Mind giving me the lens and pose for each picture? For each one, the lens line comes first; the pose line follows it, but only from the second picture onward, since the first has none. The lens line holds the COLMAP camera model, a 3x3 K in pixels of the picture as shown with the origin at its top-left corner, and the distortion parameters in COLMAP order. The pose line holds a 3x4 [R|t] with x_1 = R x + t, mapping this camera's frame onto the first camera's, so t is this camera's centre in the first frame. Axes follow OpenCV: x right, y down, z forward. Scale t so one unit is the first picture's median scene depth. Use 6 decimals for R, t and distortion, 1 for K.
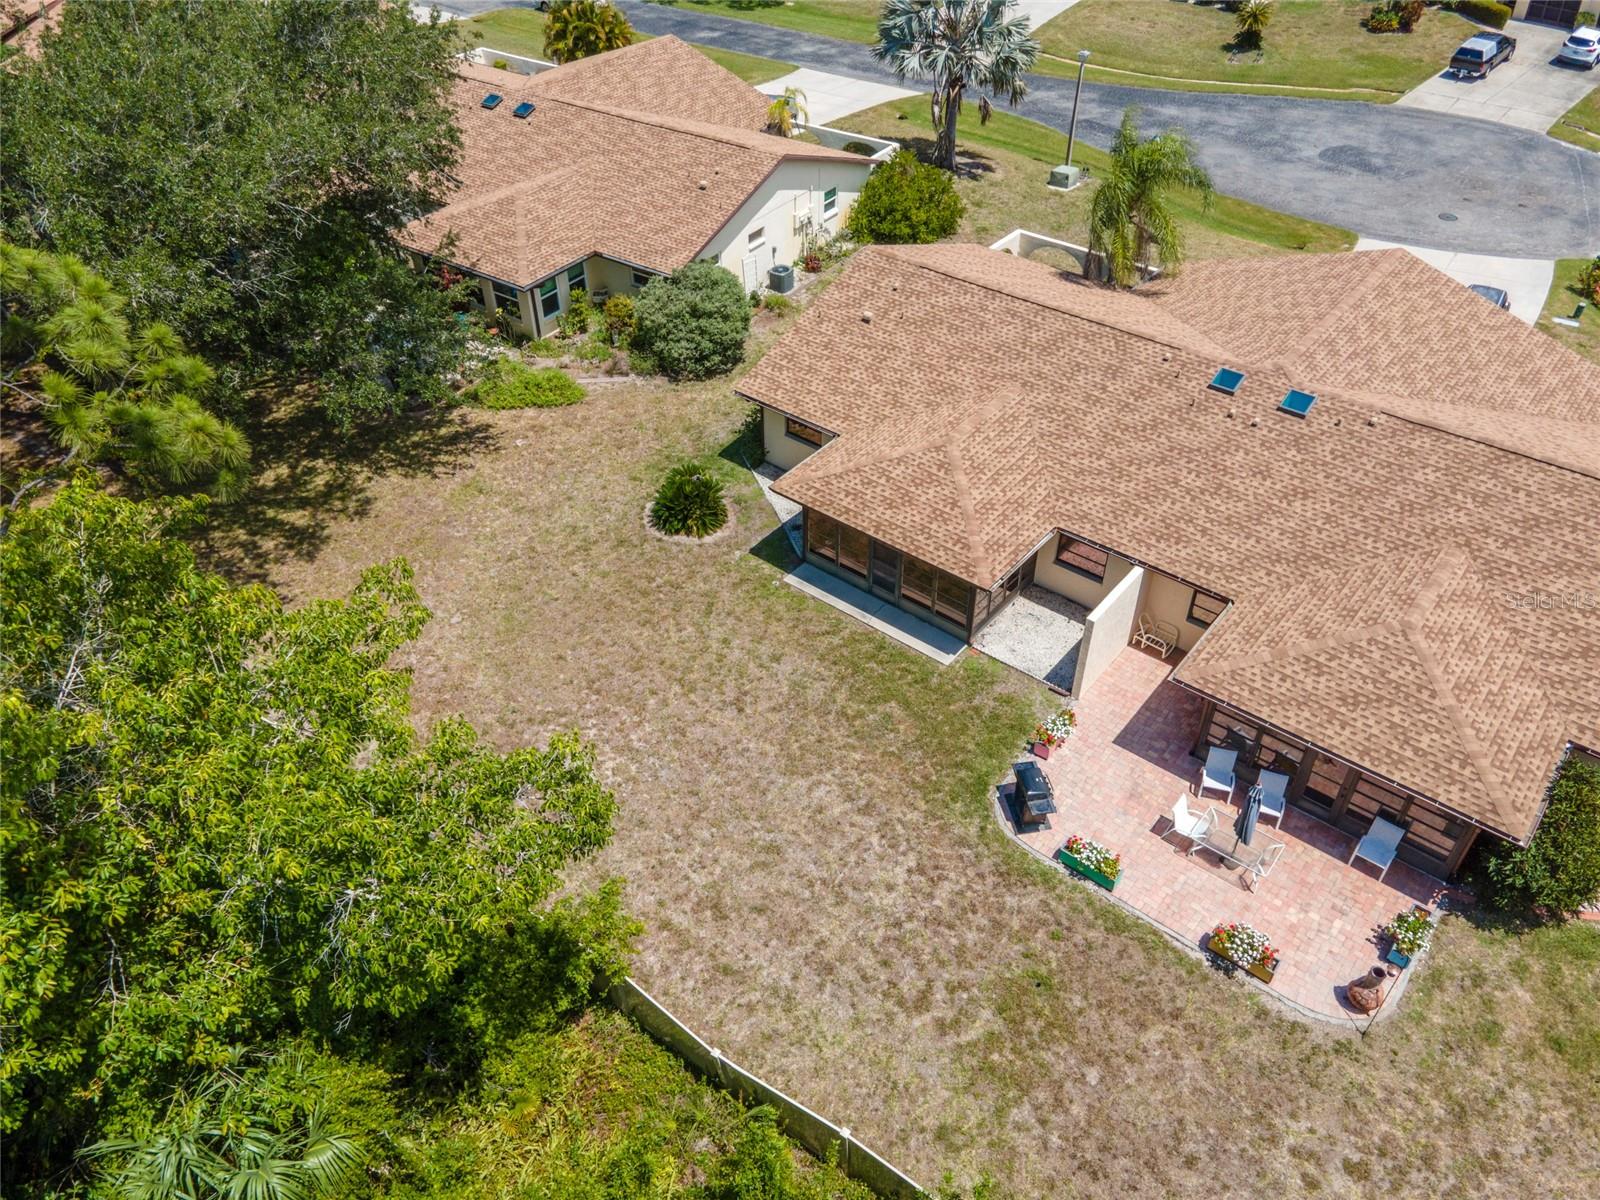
lens RADIAL K [[1164.4, 0, 800.0], [0, 1164.4, 600.0], [0, 0, 1]] dist [0.034606, 0.007295]
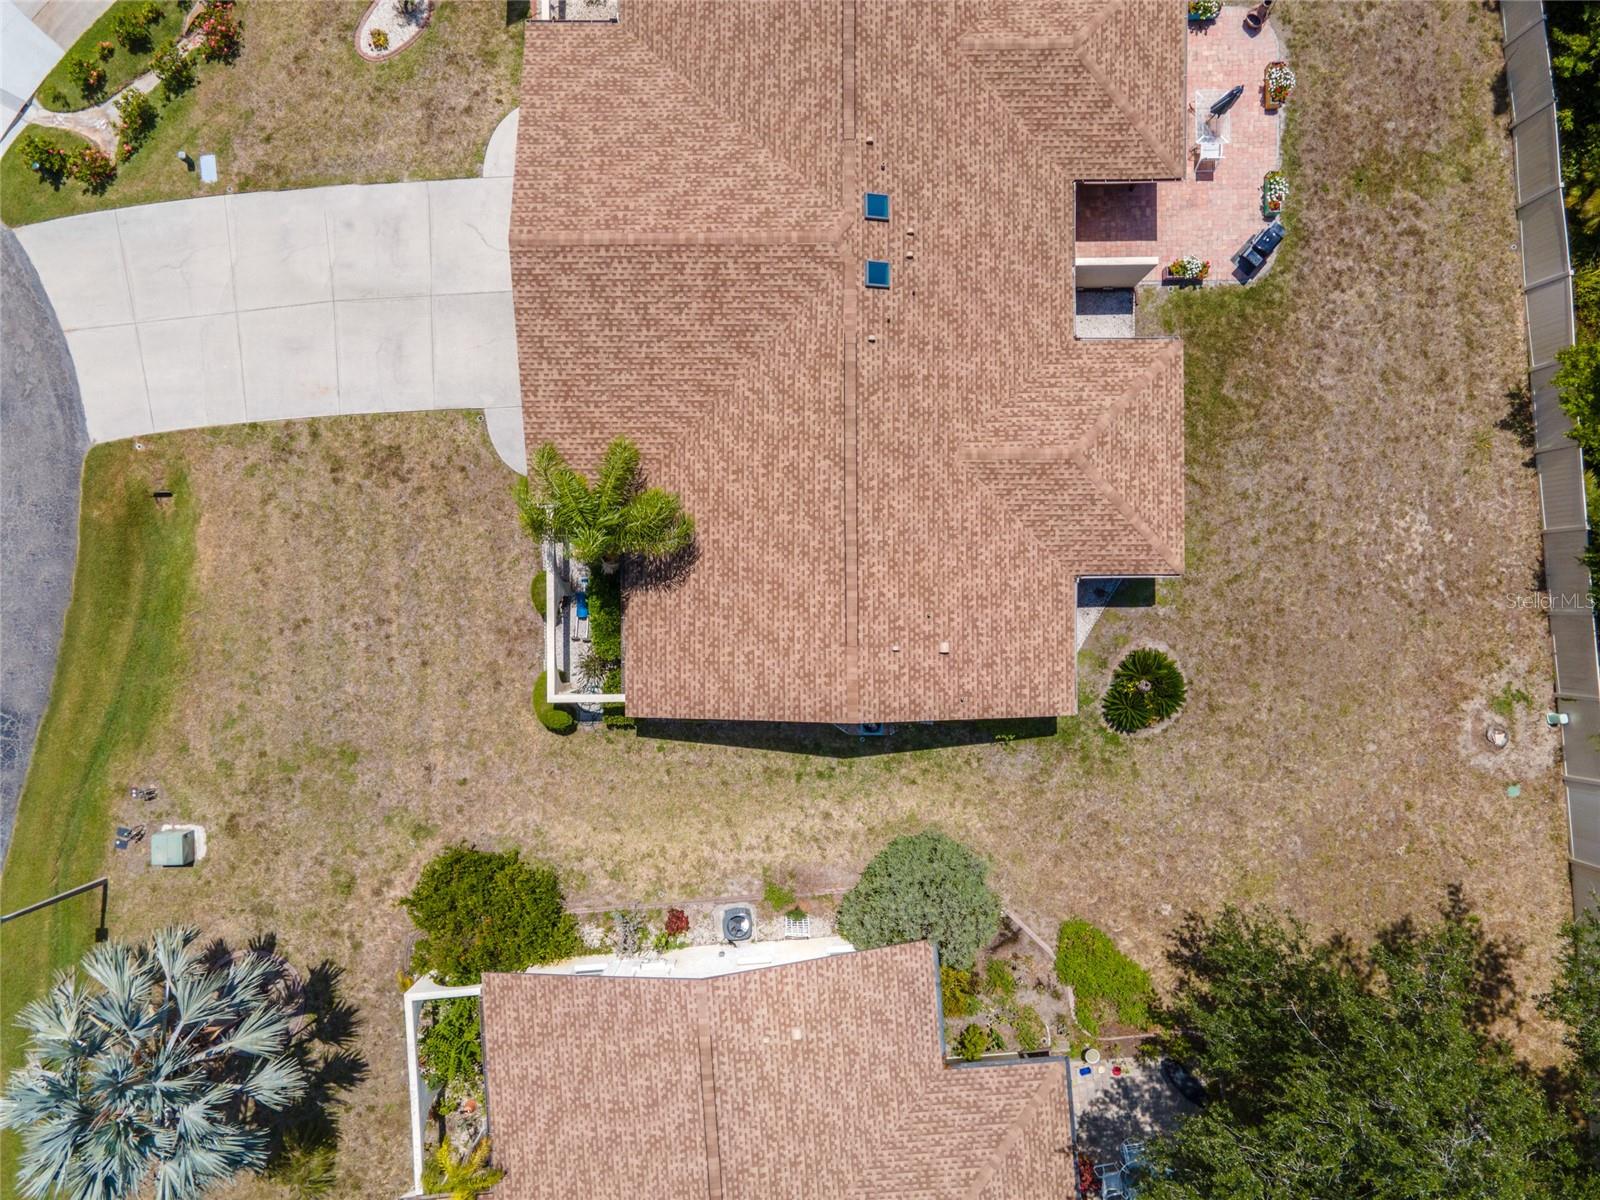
lens RADIAL K [[1164.4, 0, 800.0], [0, 1164.4, 600.0], [0, 0, 1]] dist [0.034606, 0.007295]
pose [[-0.640354, -0.767580, 0.027701, 0.137190], [0.513058, -0.400624, 0.759126, -1.000289], [-0.571592, 0.500322, 0.650354, 0.442675]]
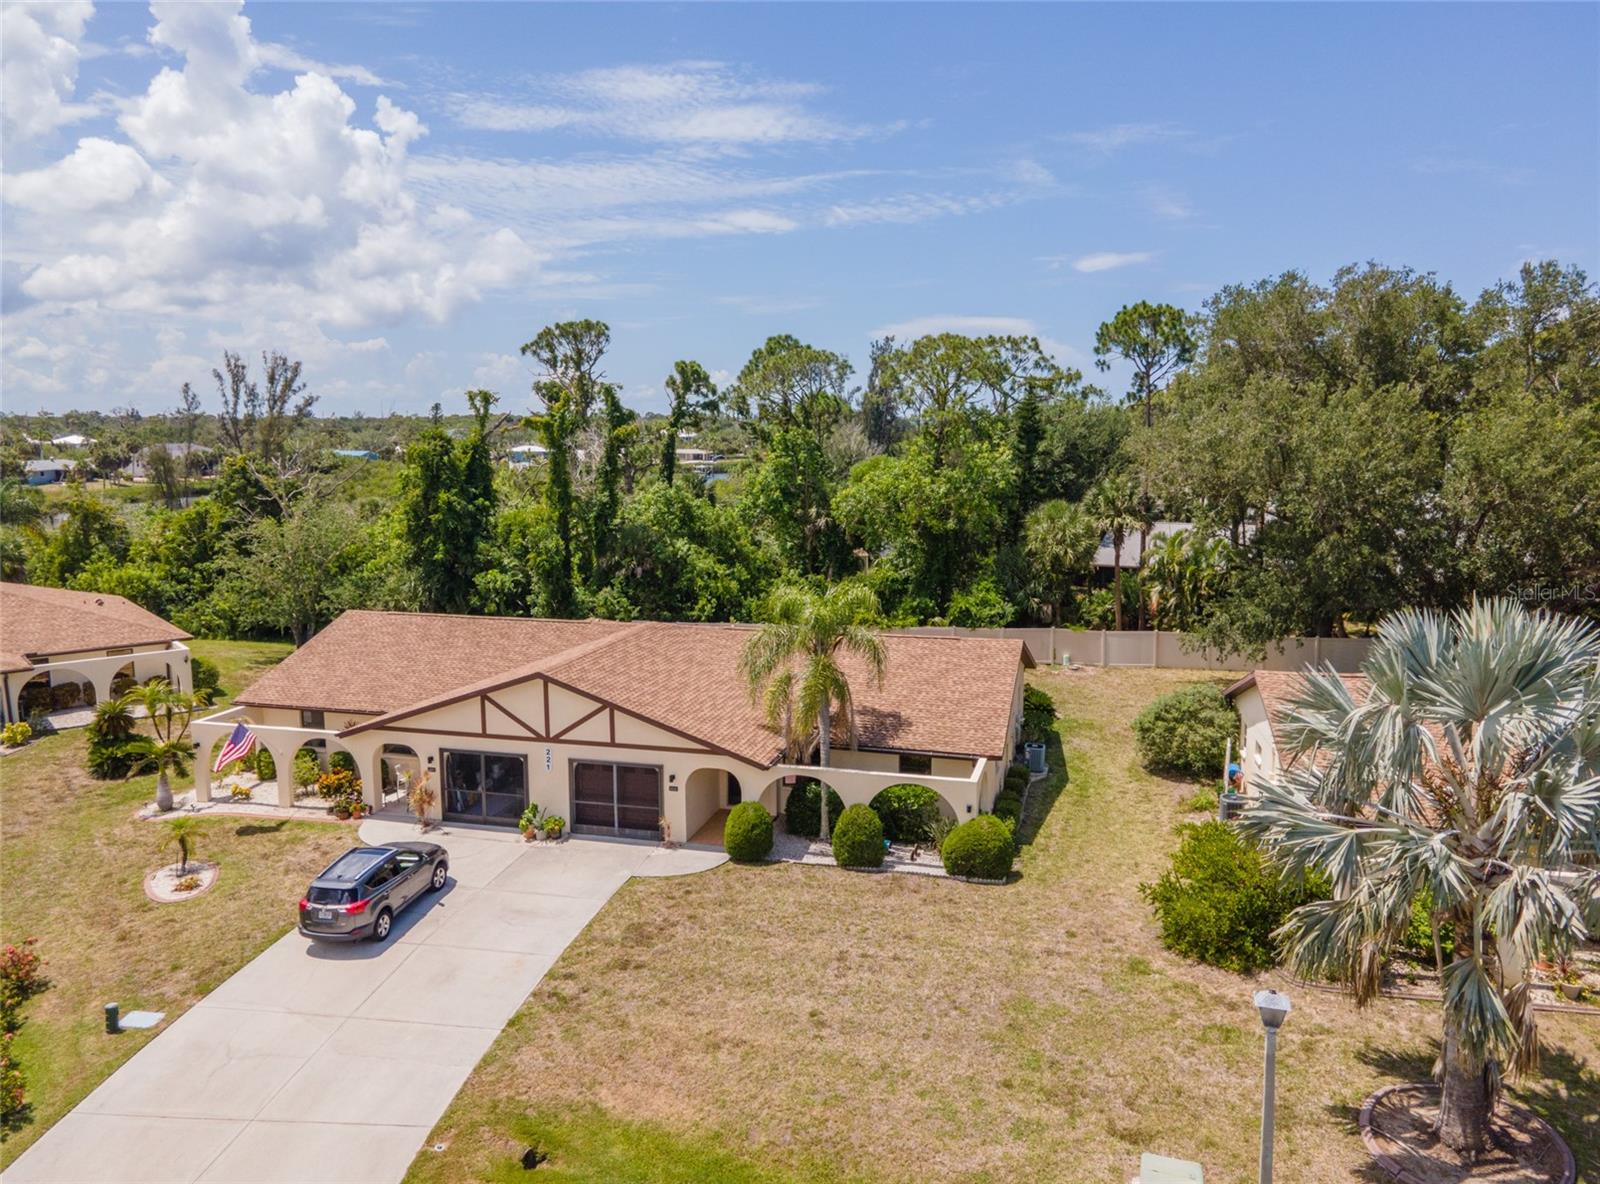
lens RADIAL K [[1184.1, 0, 800.0], [0, 1184.1, 592.0], [0, 0, 1]] dist [0.034604, 0.004808]
pose [[-0.913277, 0.089360, -0.397418, 0.710219], [-0.242072, 0.665608, 0.705951, -1.112956], [0.327608, 0.740933, -0.586252, 1.628558]]
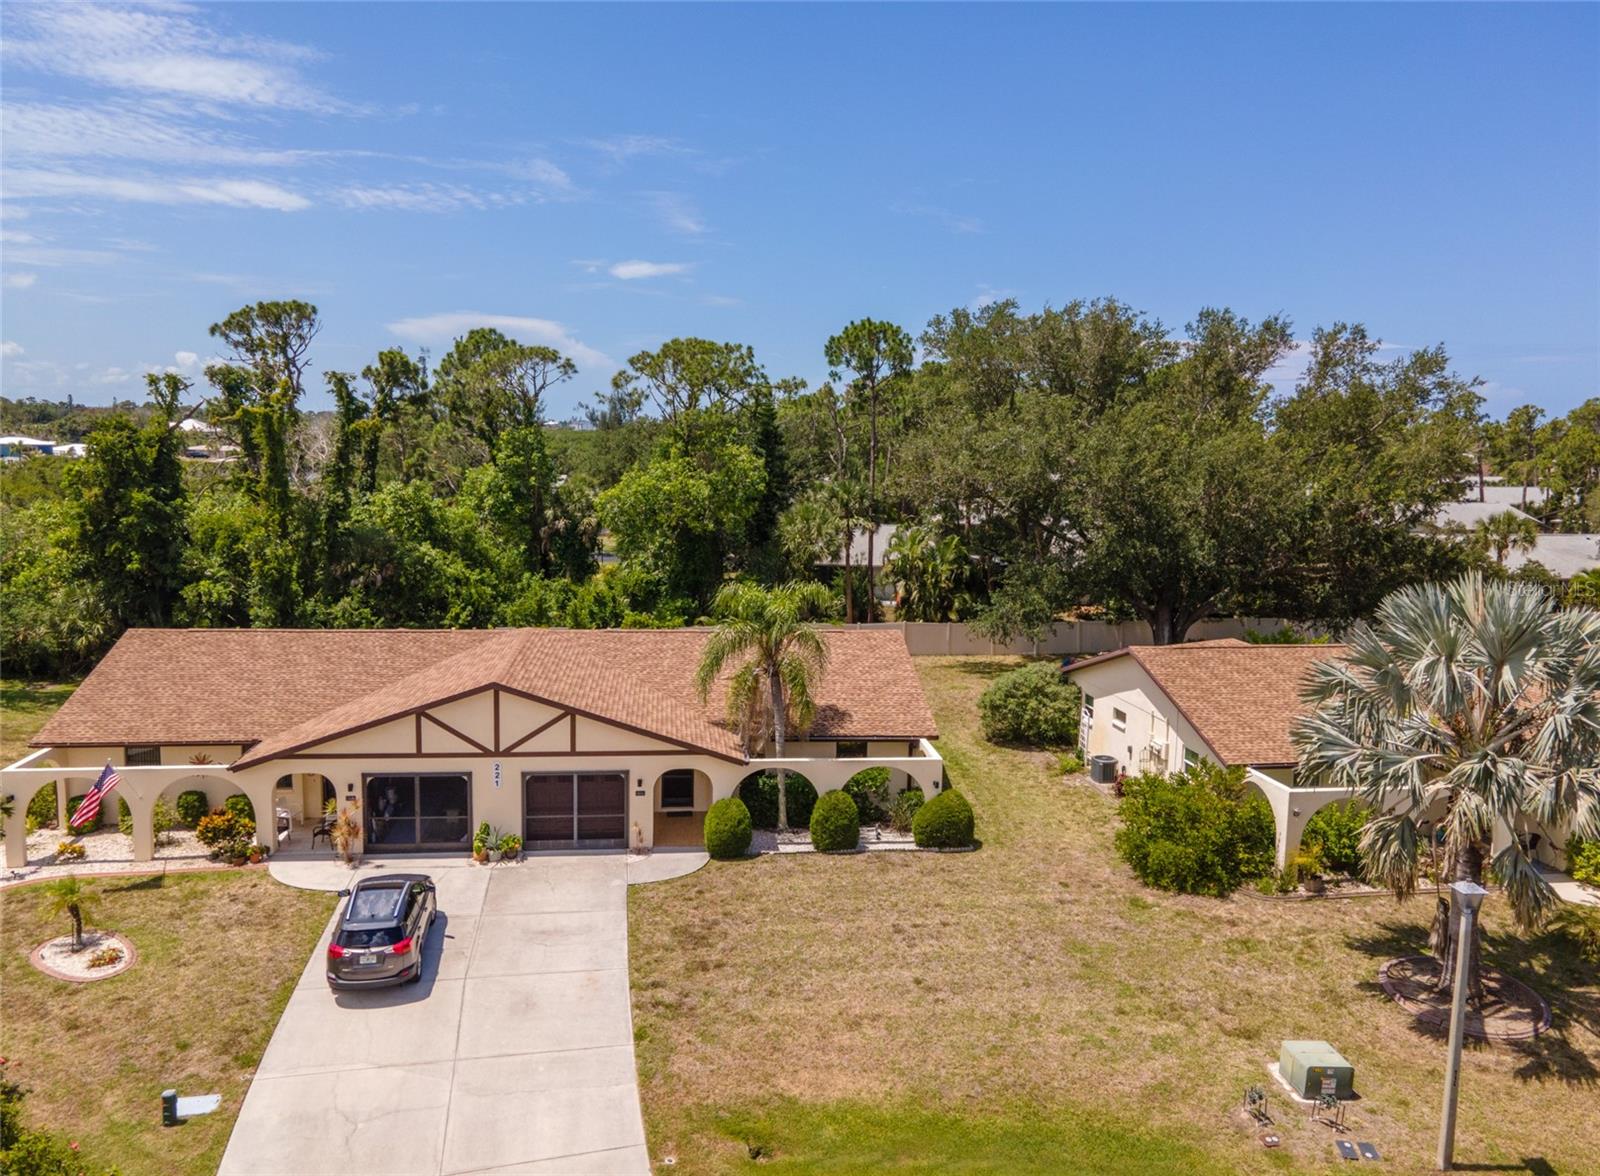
lens RADIAL K [[1198.0, 0, 800.0], [0, 1198.0, 588.0], [0, 0, 1]] dist [0.031707, 0.012892]
pose [[-0.698268, 0.107788, -0.707675, 1.013815], [-0.467073, 0.680557, 0.564522, -1.009025], [0.542462, 0.724723, -0.424866, 1.501616]]
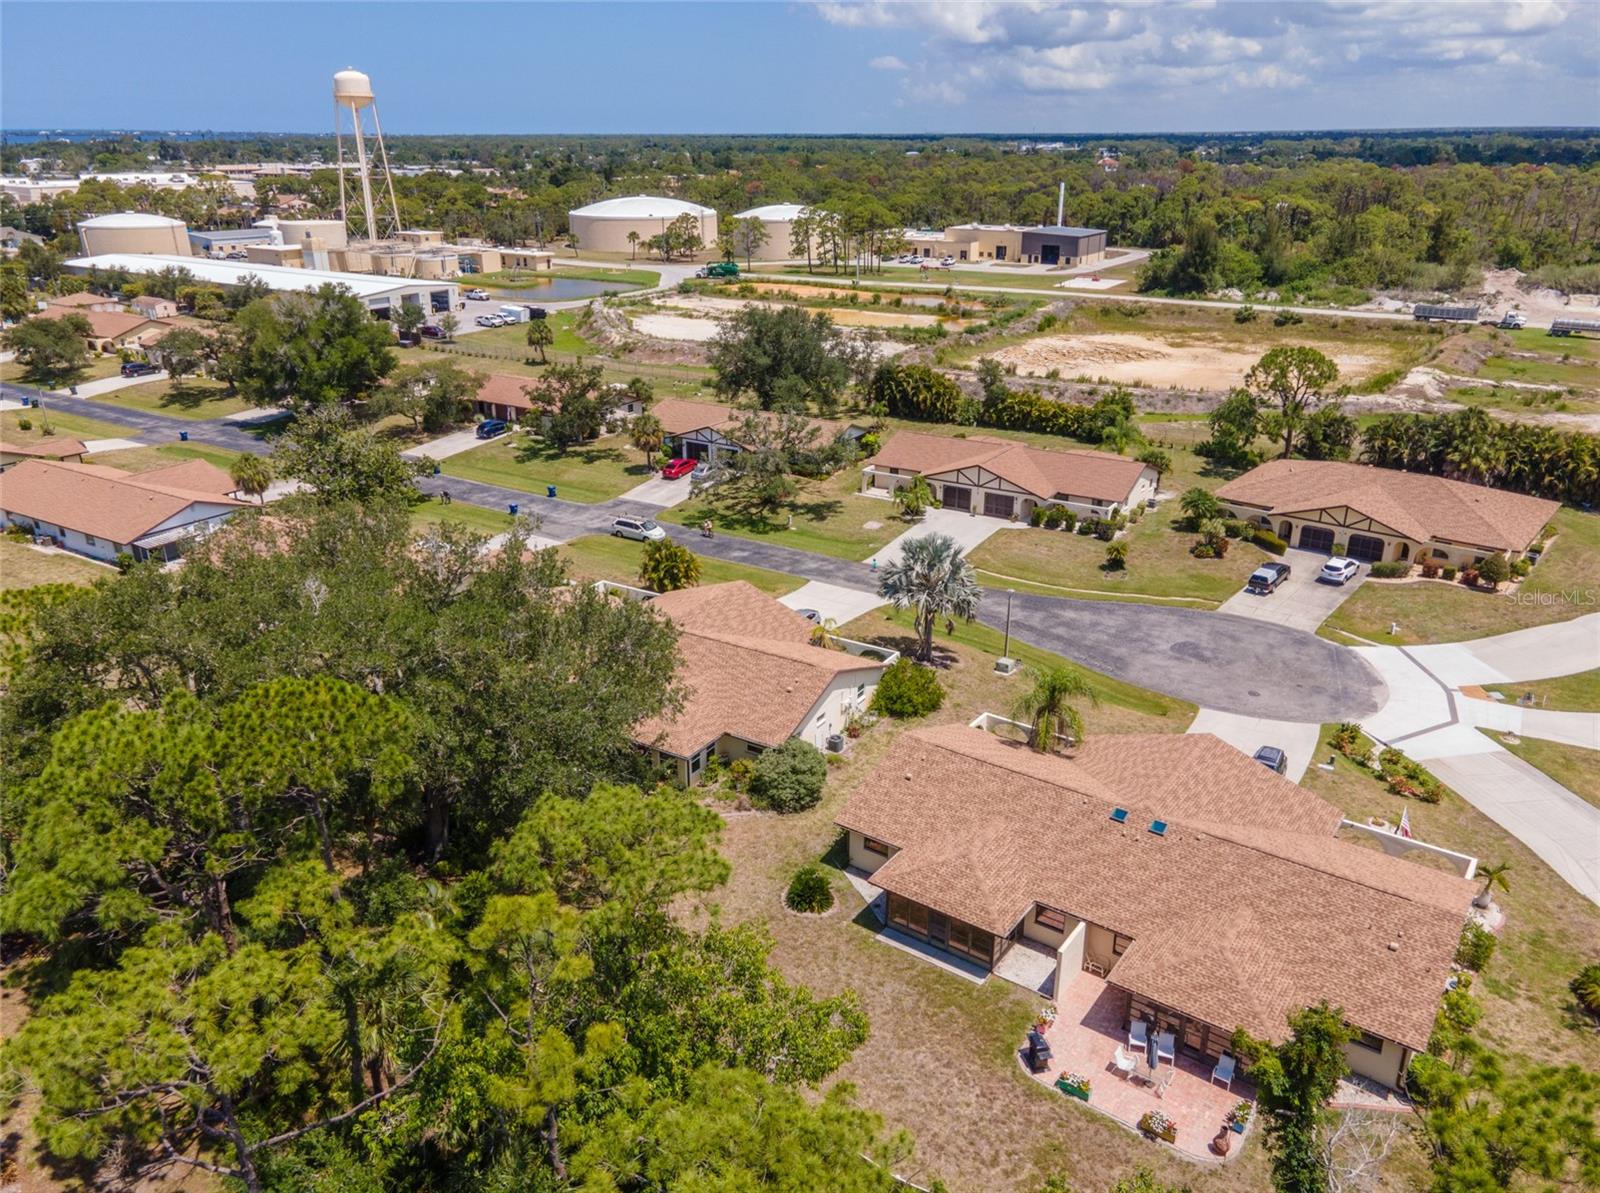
lens RADIAL K [[1164.4, 0, 800.0], [0, 1164.4, 596.5], [0, 0, 1]] dist [0.034606, 0.007295]
pose [[0.998278, -0.010996, 0.057622, -0.199050], [0.029418, 0.943674, -0.329566, 0.065594], [-0.050753, 0.330694, 0.942373, -0.690450]]
